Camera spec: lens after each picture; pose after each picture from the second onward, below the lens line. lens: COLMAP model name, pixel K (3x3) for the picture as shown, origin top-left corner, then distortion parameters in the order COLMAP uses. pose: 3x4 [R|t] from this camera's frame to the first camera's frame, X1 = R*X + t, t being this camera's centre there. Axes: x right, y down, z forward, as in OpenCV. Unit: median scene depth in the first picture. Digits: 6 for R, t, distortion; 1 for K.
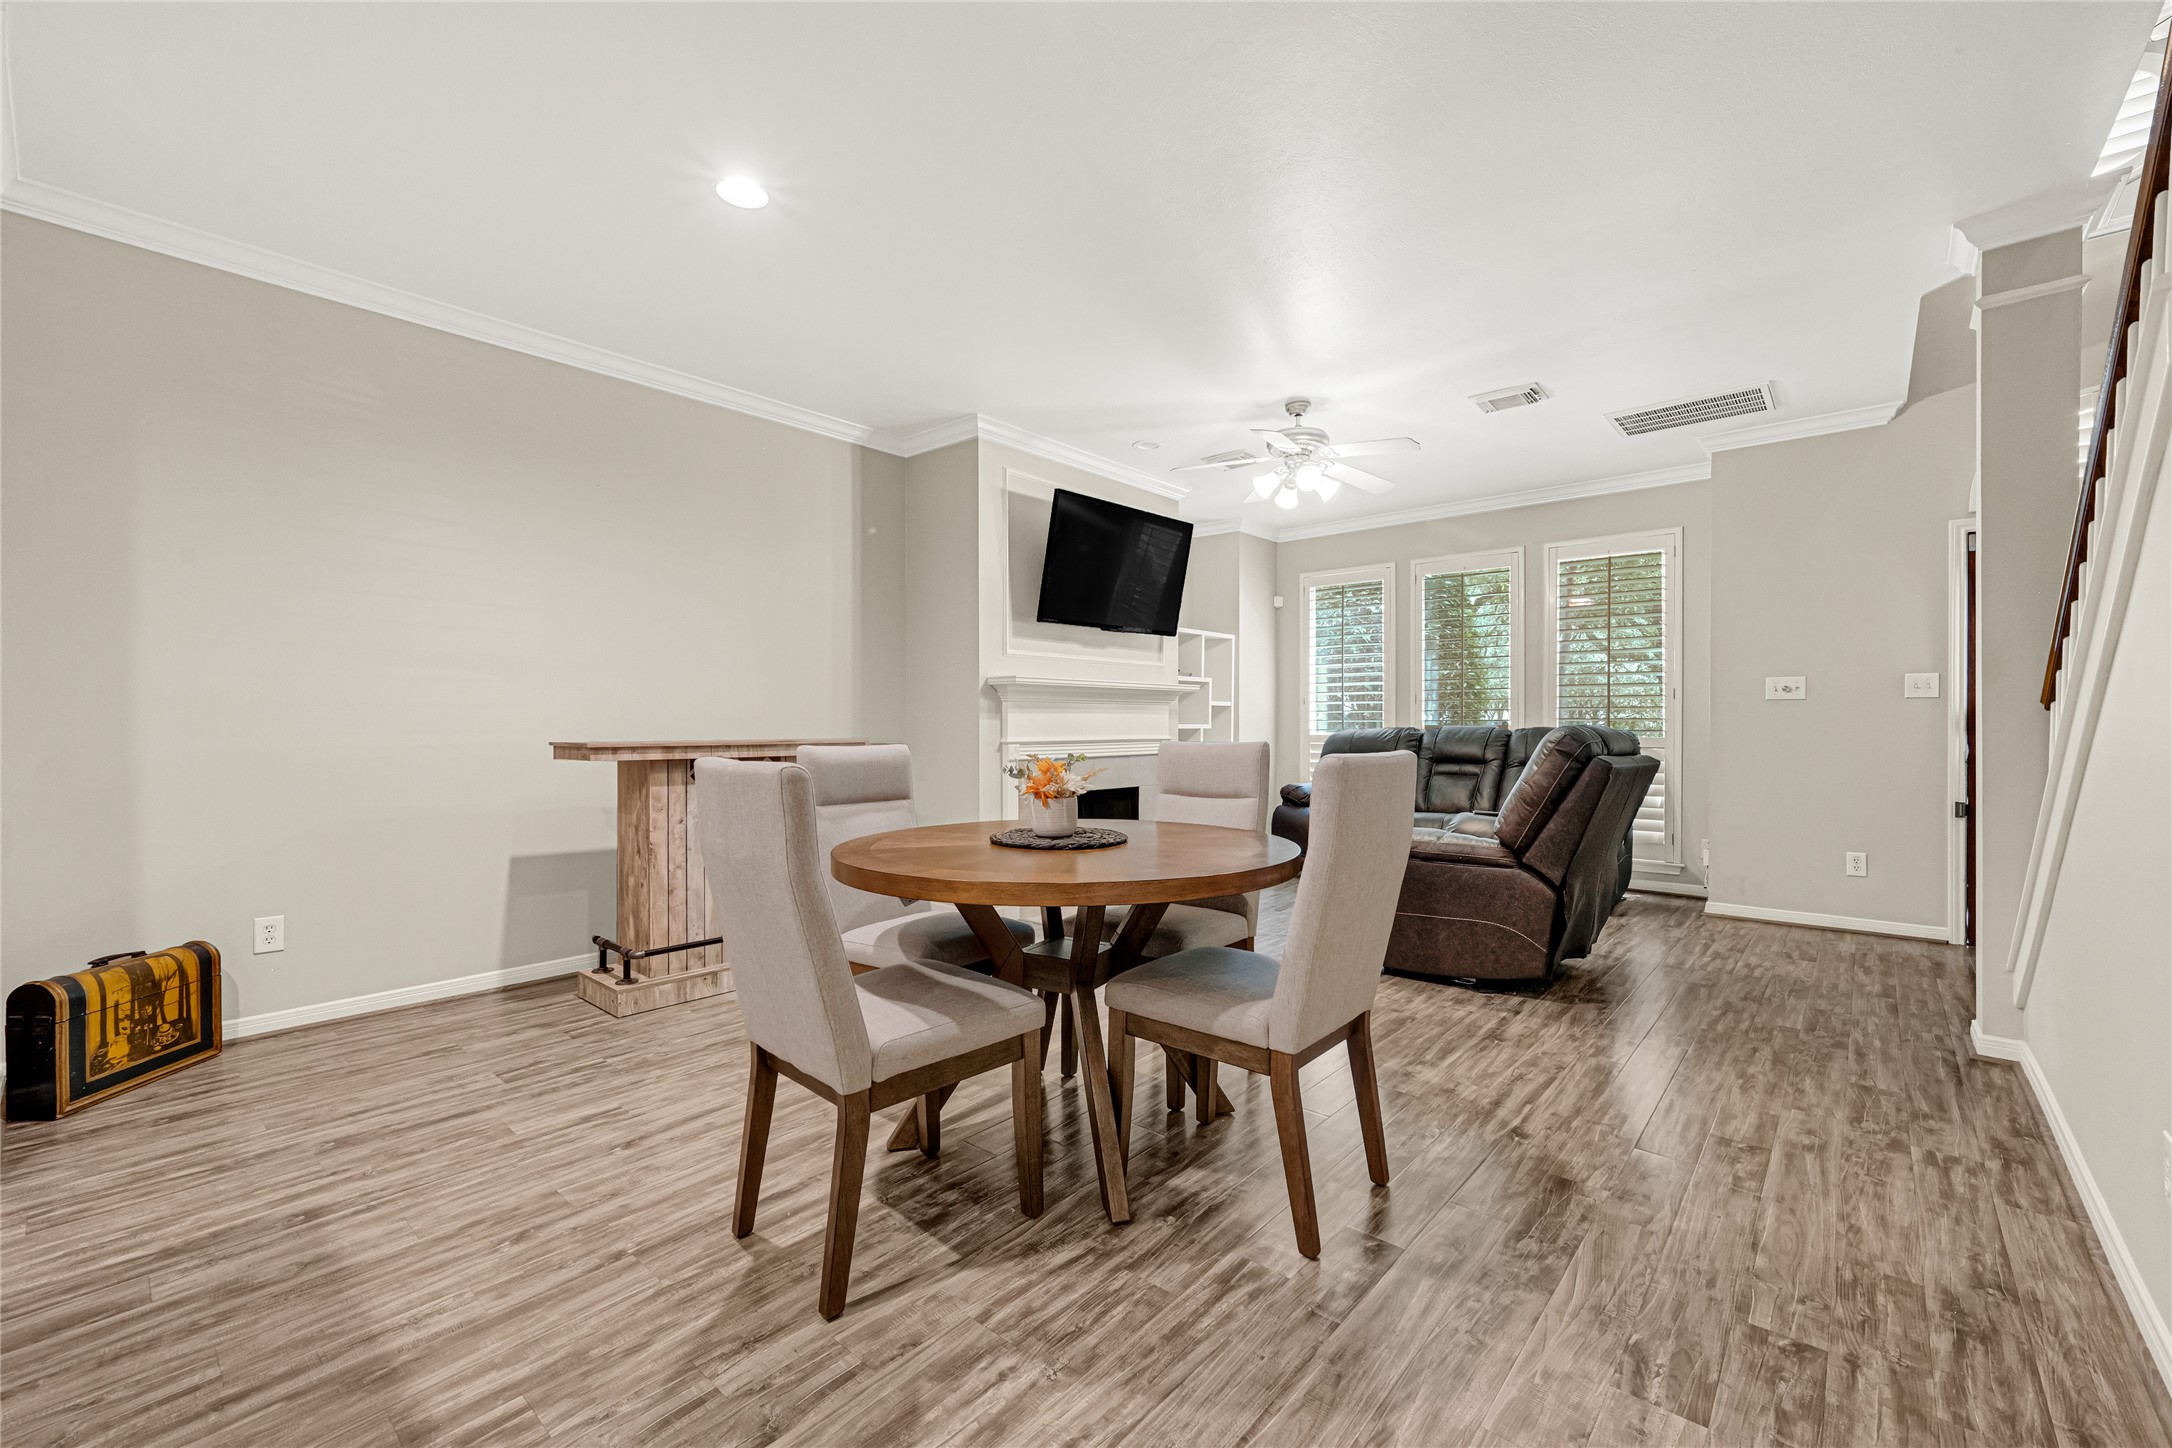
lens RADIAL K [[906.9, 0, 1091.9], [0, 906.9, 720.3], [0, 0, 1]] dist [0.017447, 0.000268]
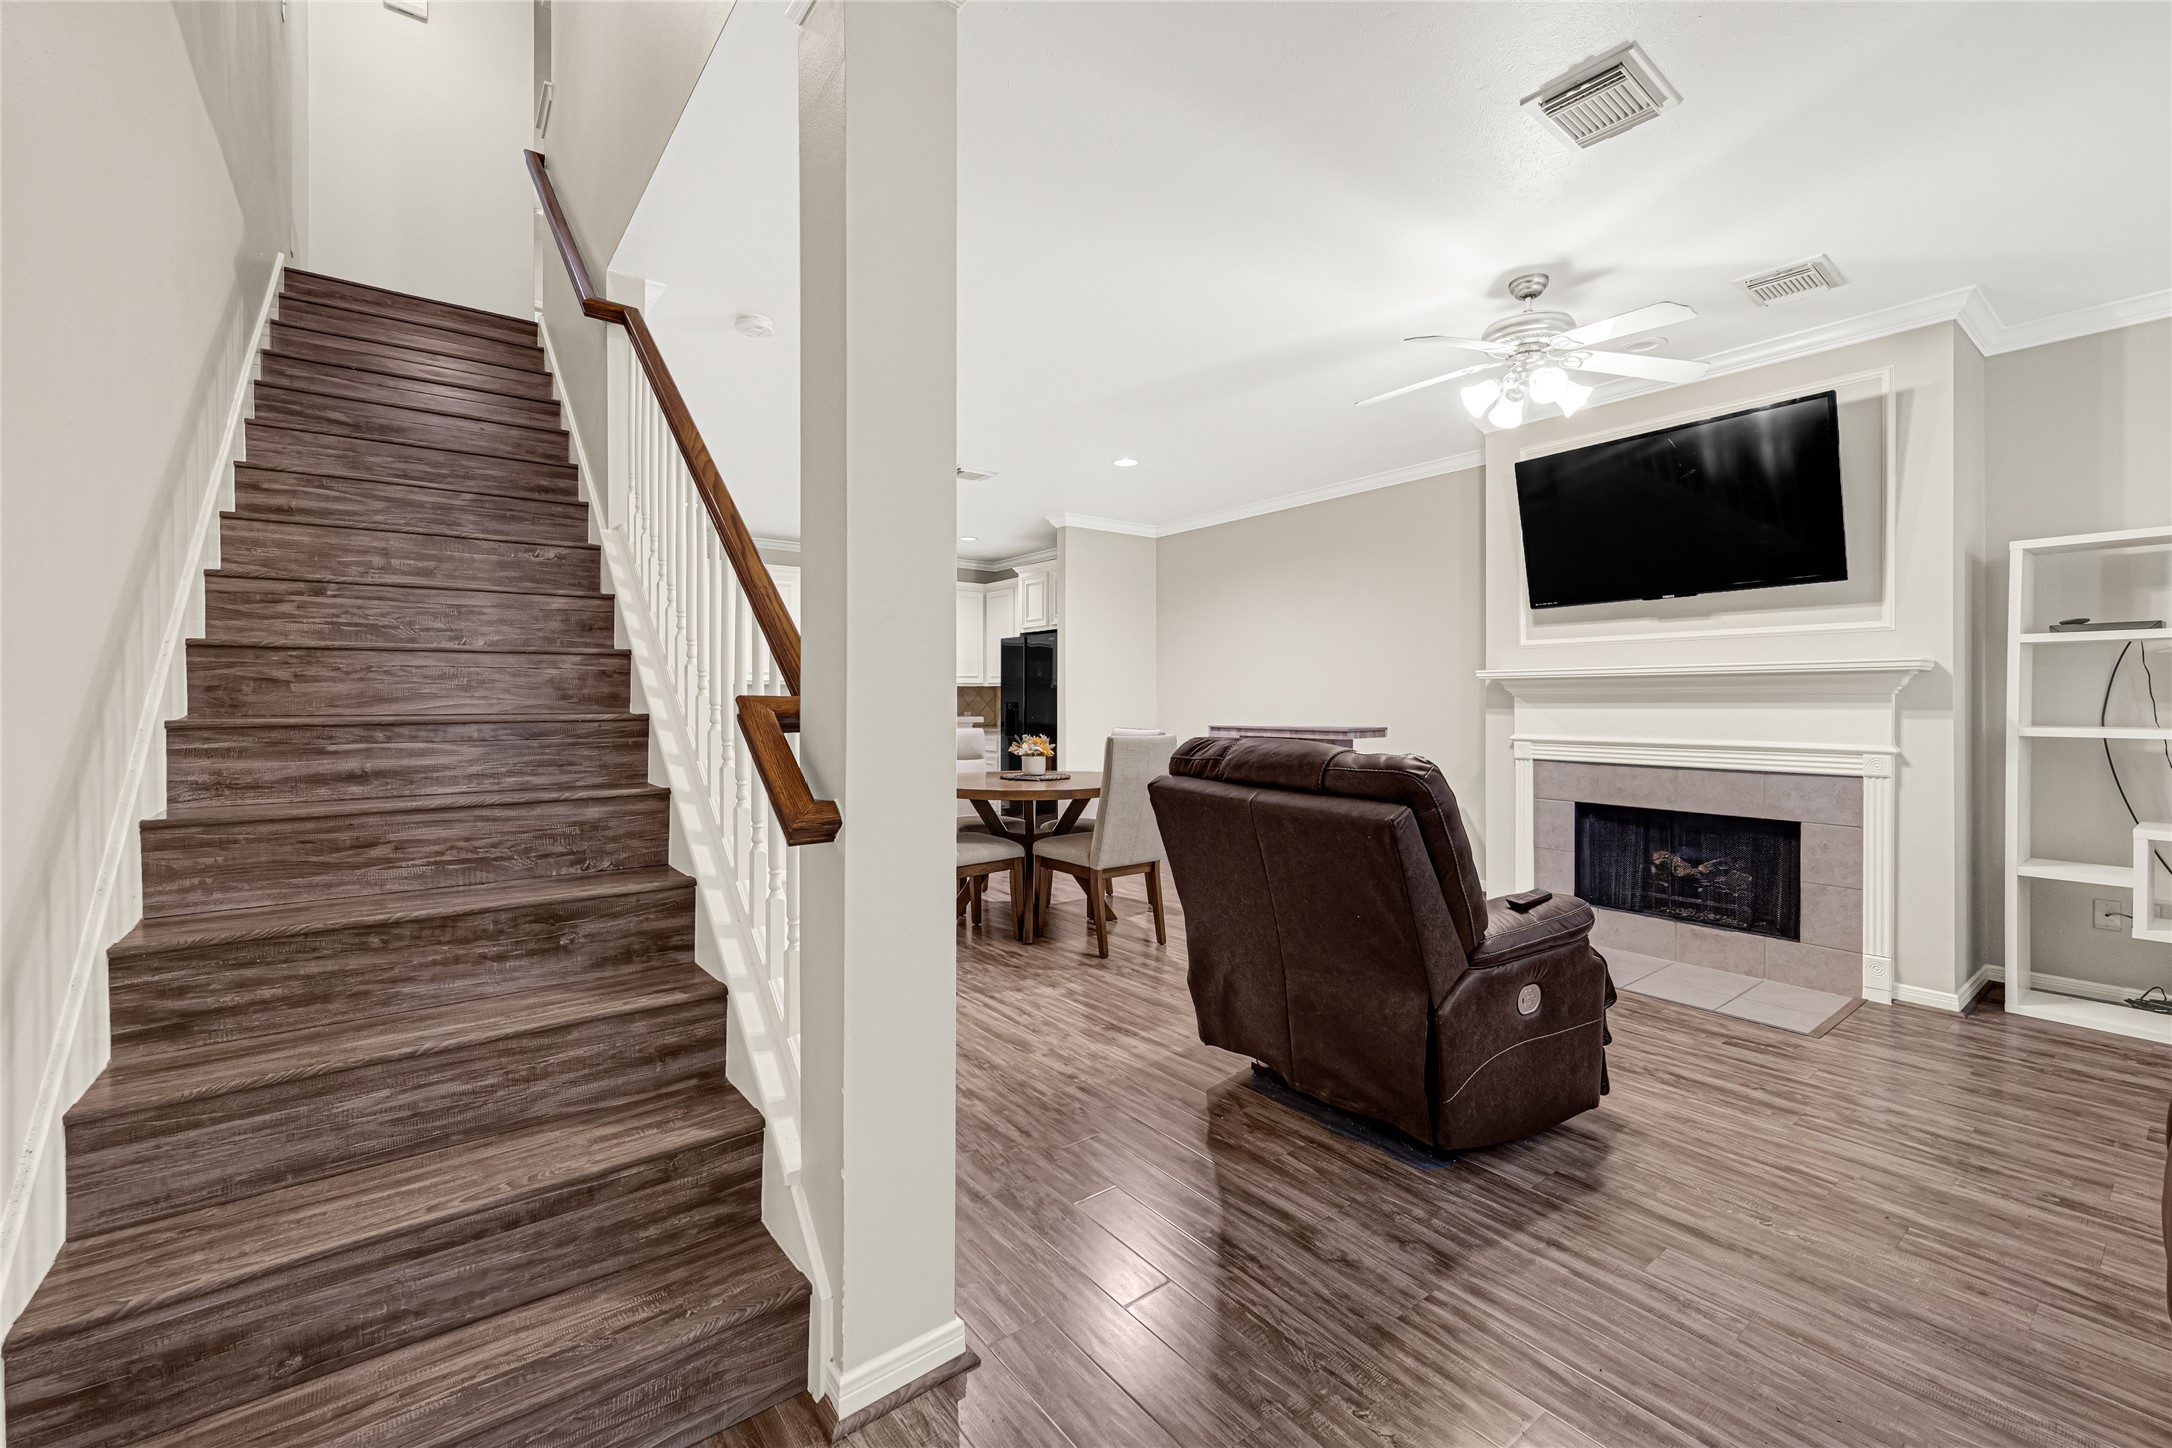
lens RADIAL K [[906.9, 0, 1079.1], [0, 906.9, 709.7], [0, 0, 1]] dist [0.017447, 0.000268]
pose [[-0.210973, 0.012434, -0.977413, 0.608146], [-0.009359, 0.999848, 0.014739, -0.010510], [0.977447, 0.012257, -0.210824, 0.493827]]
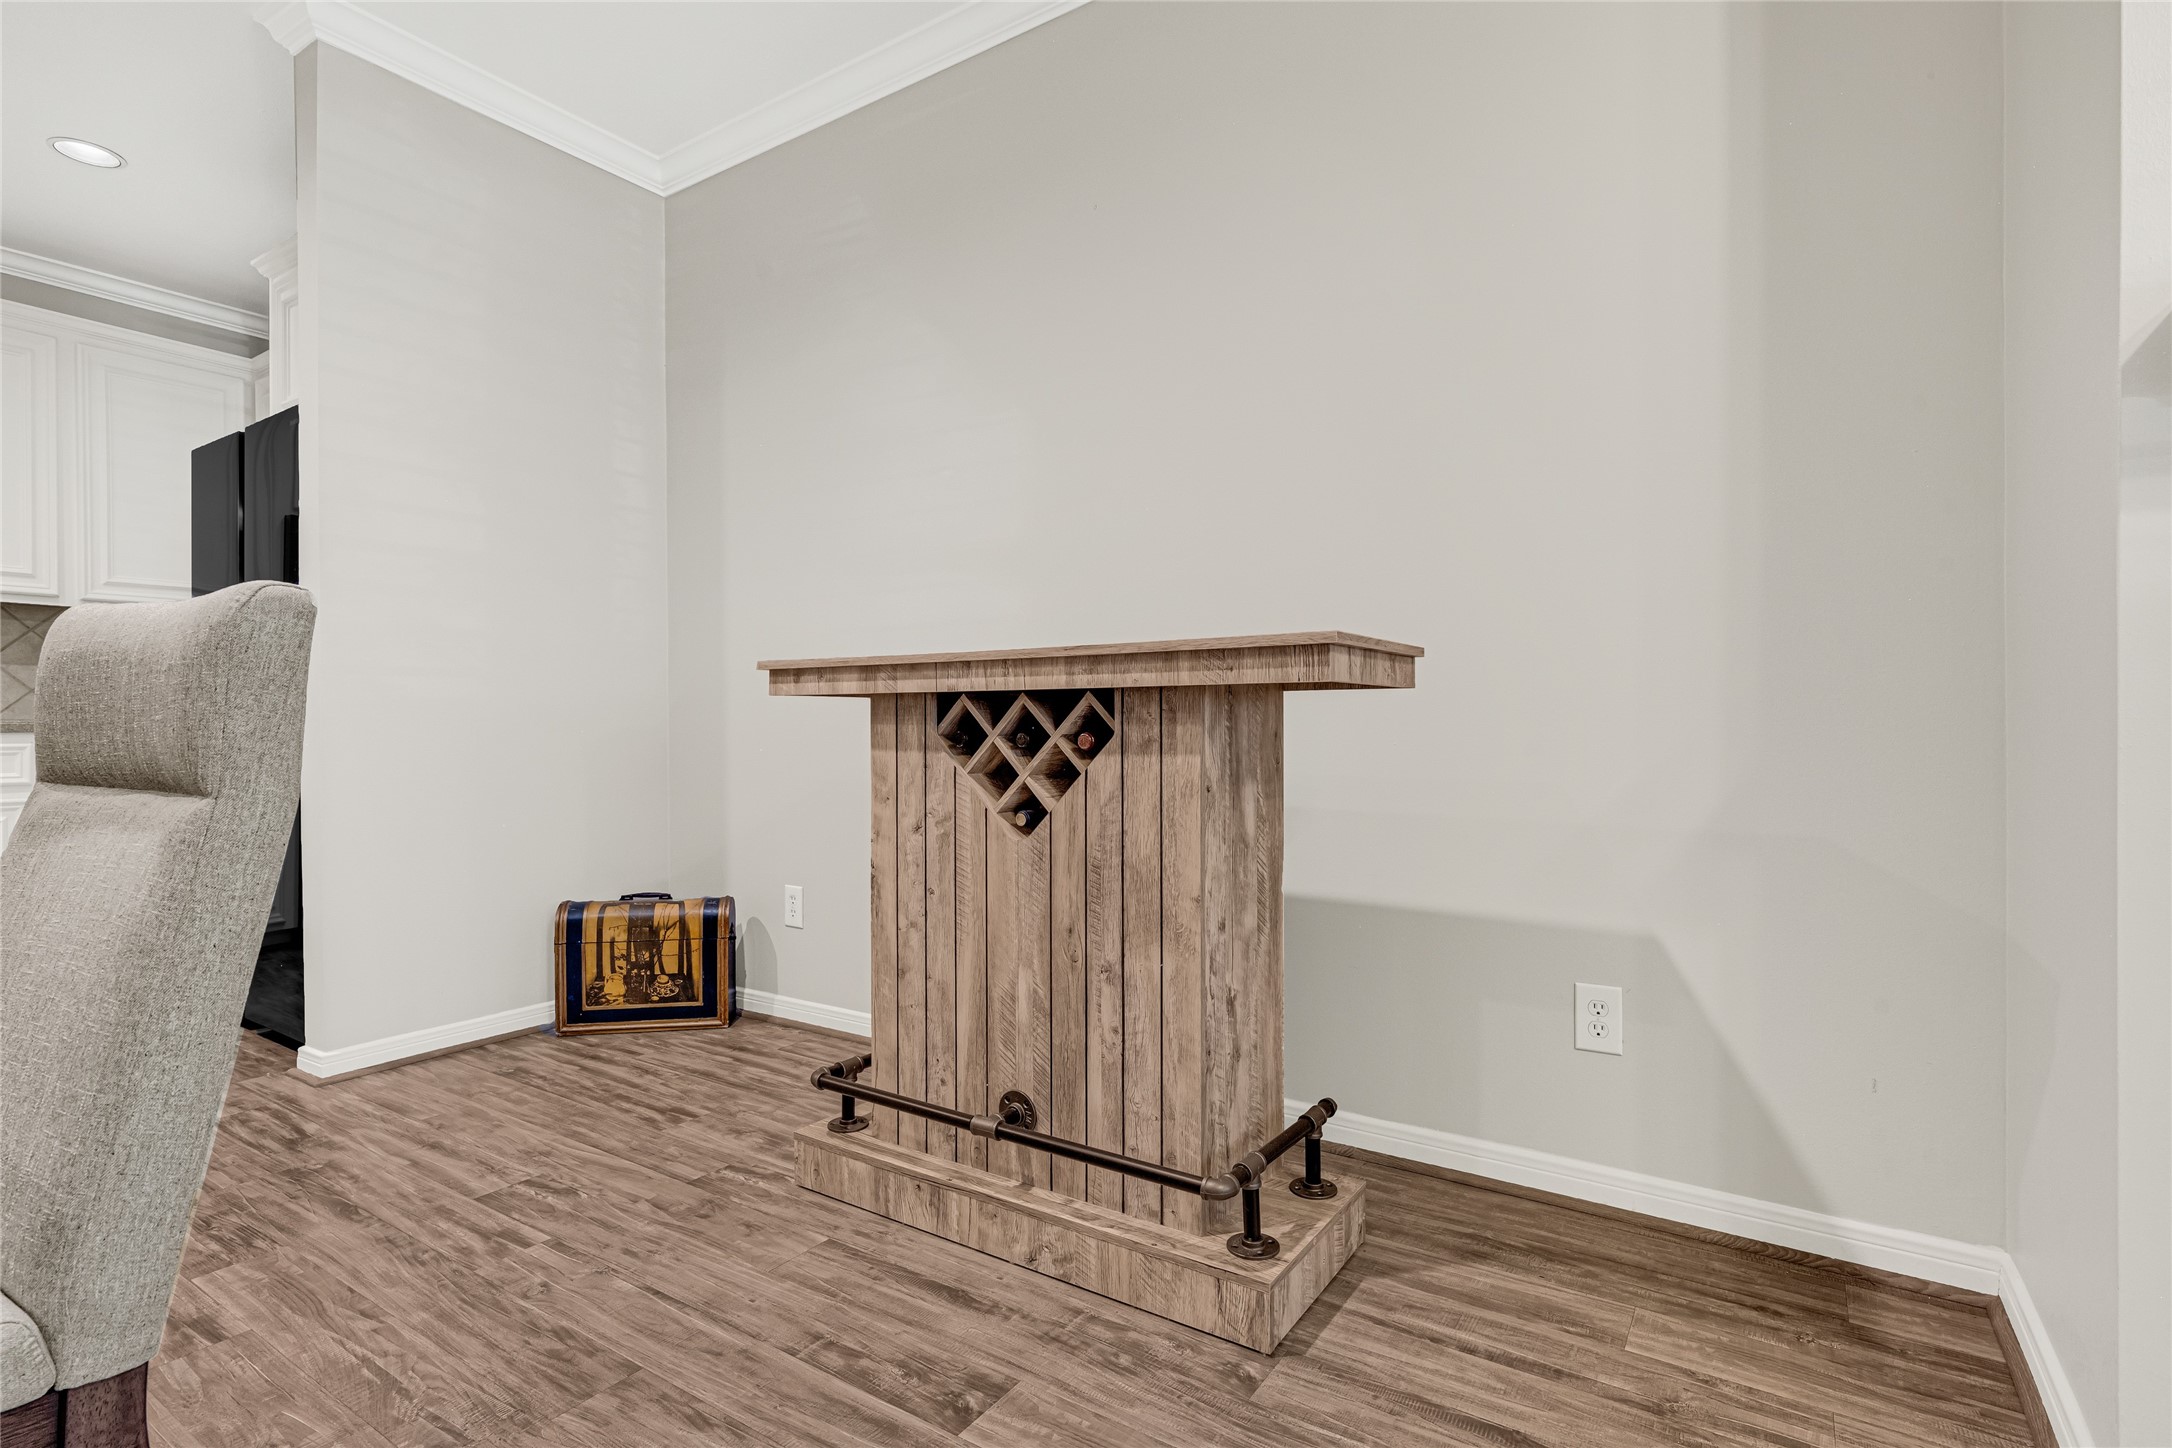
lens RADIAL K [[1044.0, 0, 1085.4], [0, 1044.0, 736.3], [0, 0, 1]] dist [-0.001894, 0.000077]
pose [[0.125805, 0.008616, -0.992018, 0.117026], [0.006834, 0.999931, 0.009551, 0.079832], [0.992031, -0.007981, 0.125738, 1.359357]]
